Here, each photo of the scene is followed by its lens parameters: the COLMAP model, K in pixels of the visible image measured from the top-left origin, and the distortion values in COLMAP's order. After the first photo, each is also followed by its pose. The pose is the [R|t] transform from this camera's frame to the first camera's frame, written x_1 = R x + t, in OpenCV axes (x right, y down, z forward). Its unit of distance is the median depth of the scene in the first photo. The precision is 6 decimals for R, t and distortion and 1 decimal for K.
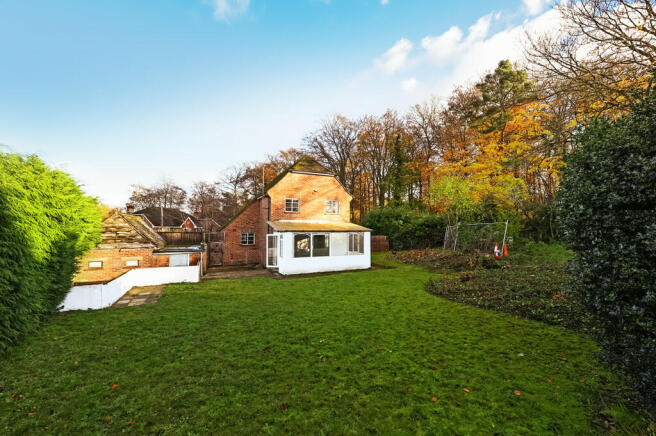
lens RADIAL K [[269.2, 0, 332.6], [0, 269.2, 220.2], [0, 0, 1]] dist [0.000249, 0.000029]
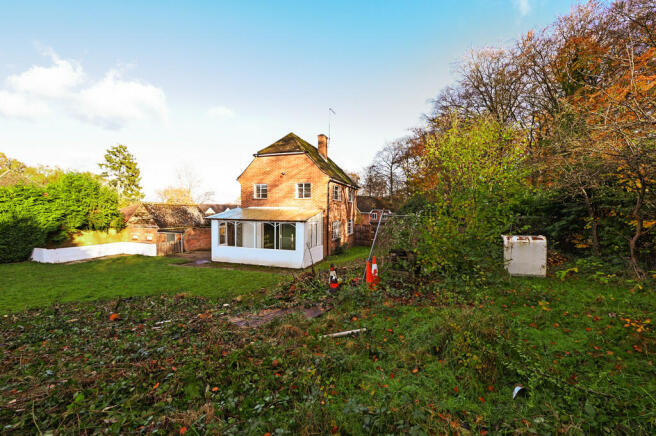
lens RADIAL K [[269.2, 0, 332.6], [0, 269.2, 220.2], [0, 0, 1]] dist [0.000249, 0.000029]
pose [[0.708871, 0.026099, -0.704856, 0.688330], [0.009411, 0.998876, 0.046451, 0.004965], [0.705276, -0.039562, 0.707828, 0.496179]]
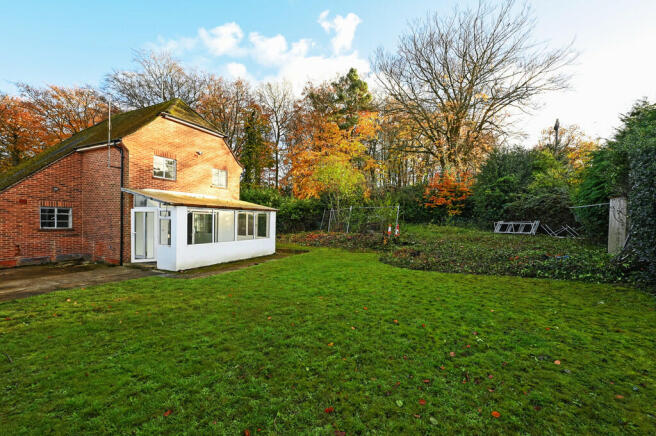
lens RADIAL K [[269.2, 0, 332.6], [0, 269.2, 220.2], [0, 0, 1]] dist [0.000249, 0.000029]
pose [[0.775562, 0.011801, 0.631162, -0.245892], [-0.039715, 0.998757, 0.030127, 0.036564], [-0.630021, -0.048432, 0.775066, 0.212668]]
